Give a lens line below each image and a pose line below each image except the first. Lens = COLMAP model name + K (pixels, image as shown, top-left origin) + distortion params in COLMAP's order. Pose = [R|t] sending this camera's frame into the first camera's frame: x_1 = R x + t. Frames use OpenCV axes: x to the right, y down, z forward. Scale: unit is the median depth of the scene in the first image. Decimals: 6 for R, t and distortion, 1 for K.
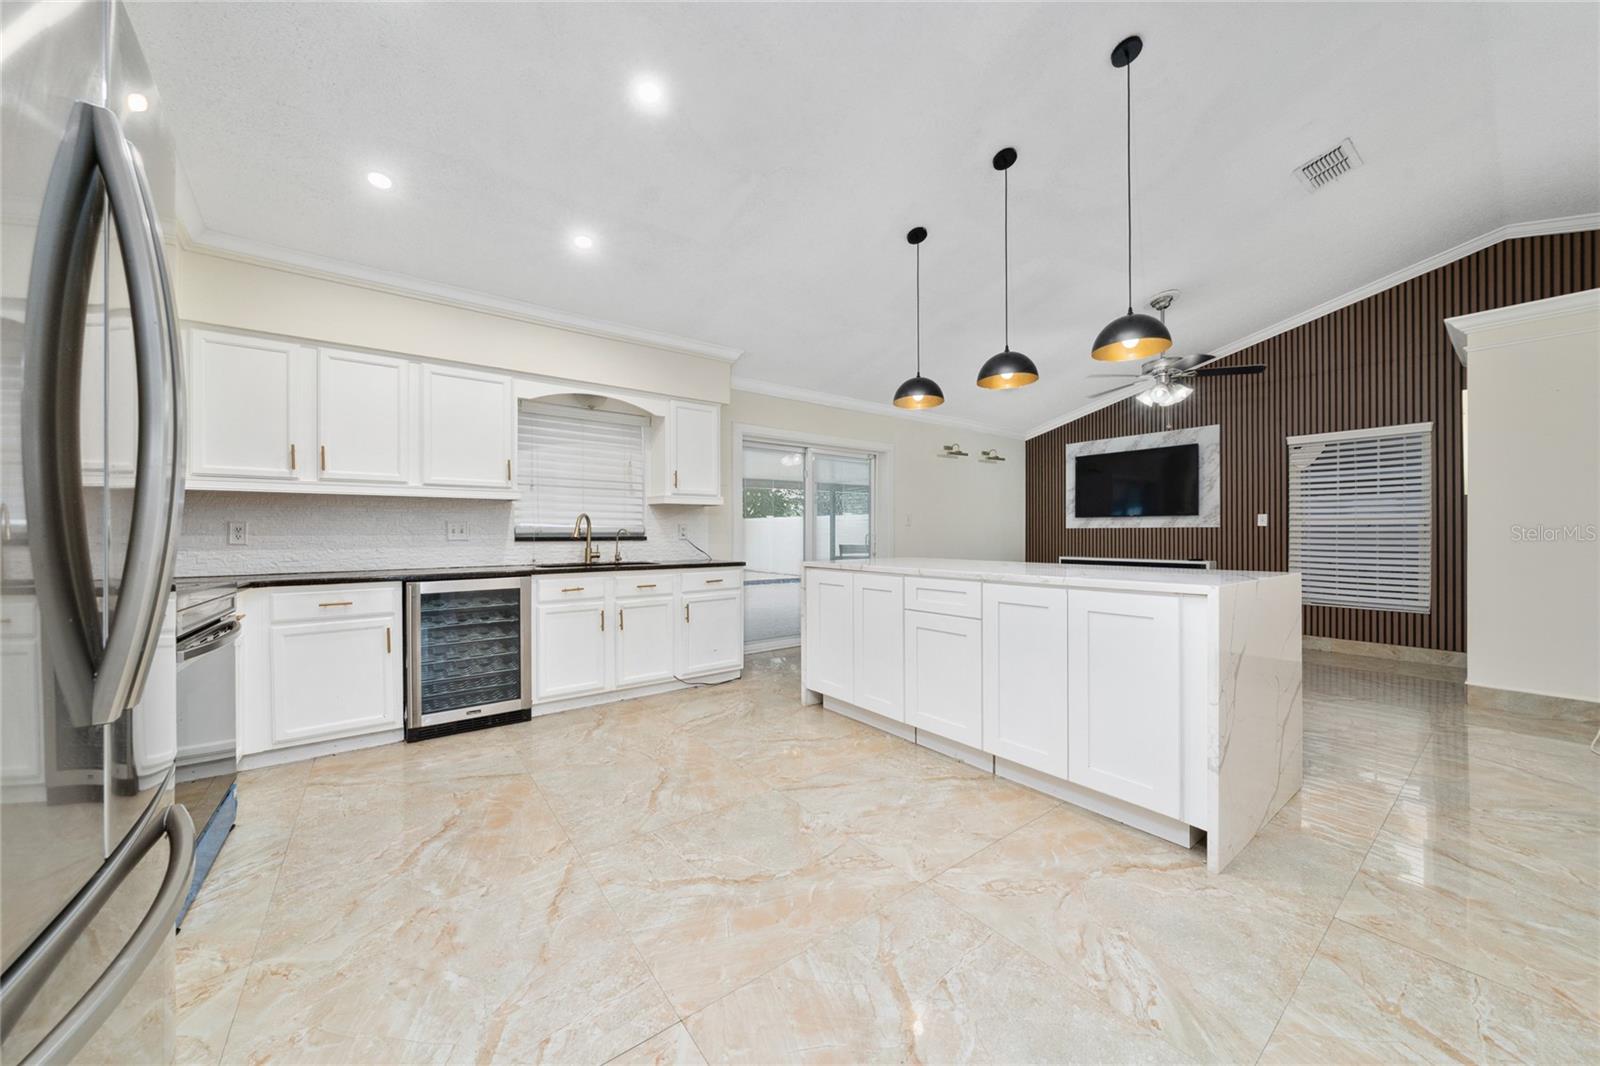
lens RADIAL K [[548.9, 0, 799.6], [0, 548.9, 536.2], [0, 0, 1]] dist [-0.006410, 0.001559]
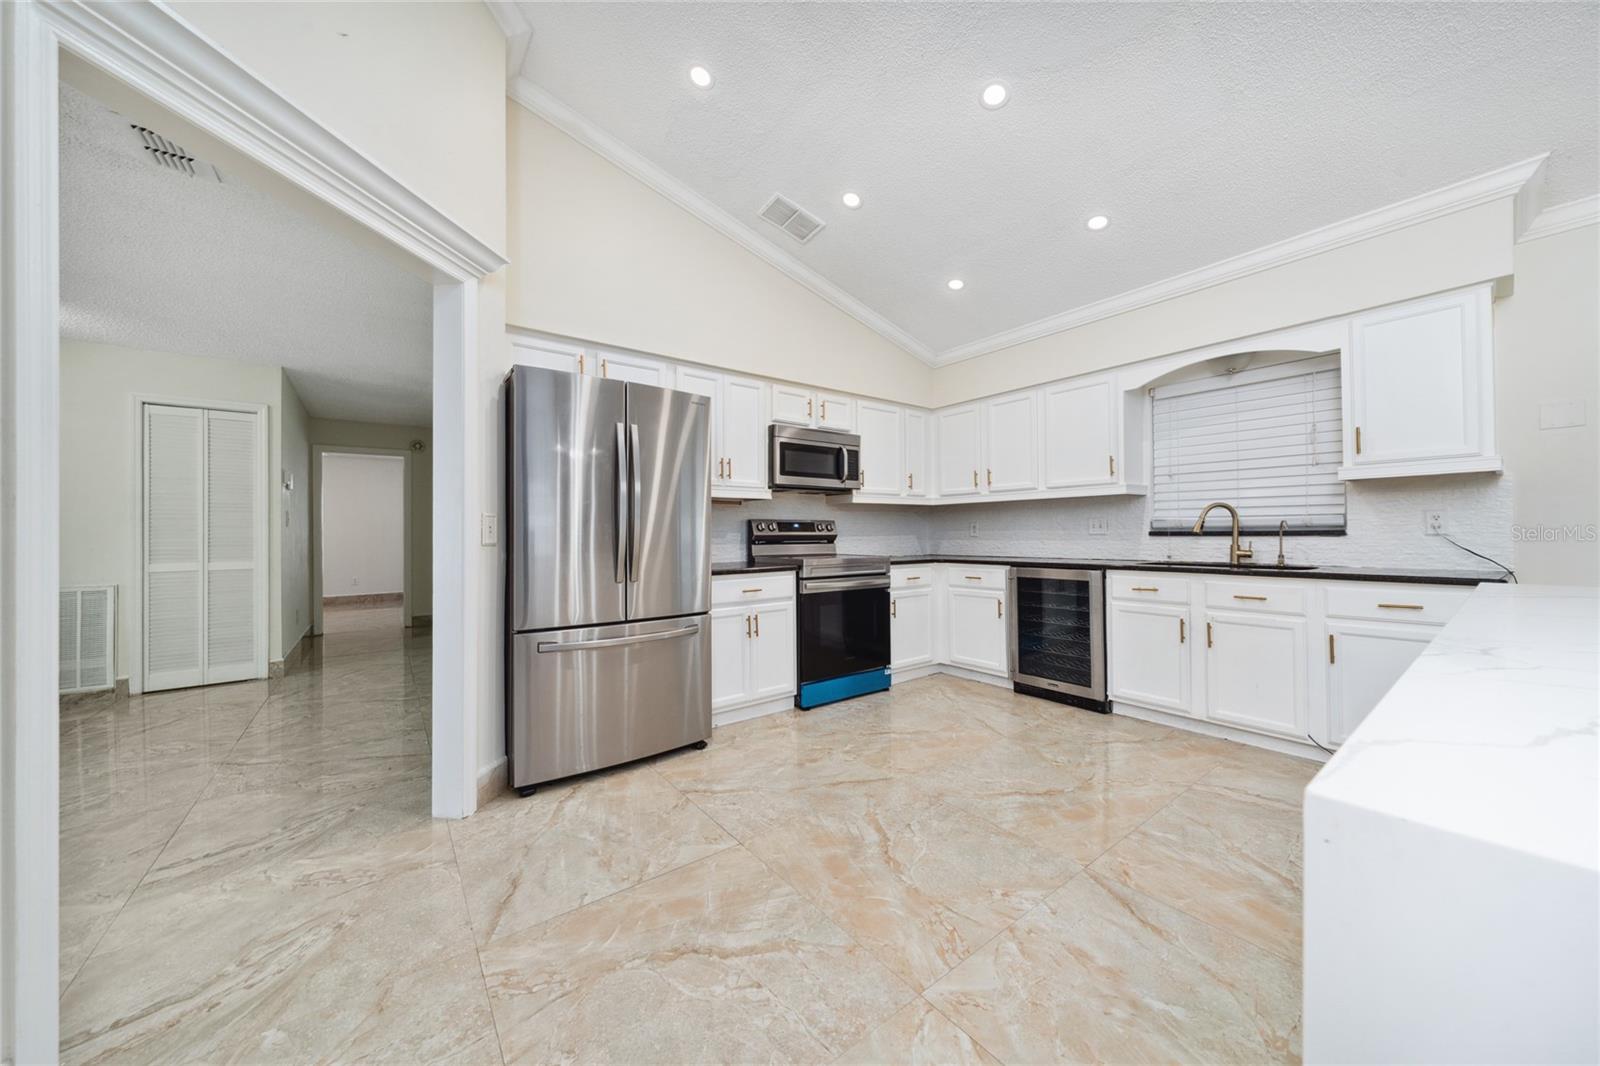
lens RADIAL K [[548.9, 0, 802.8], [0, 548.9, 539.1], [0, 0, 1]] dist [-0.006410, 0.001559]
pose [[0.017218, 0.012724, -0.999771, 0.580556], [0.005711, 0.999901, 0.012824, -0.001075], [0.999835, -0.005930, 0.017144, 0.499381]]
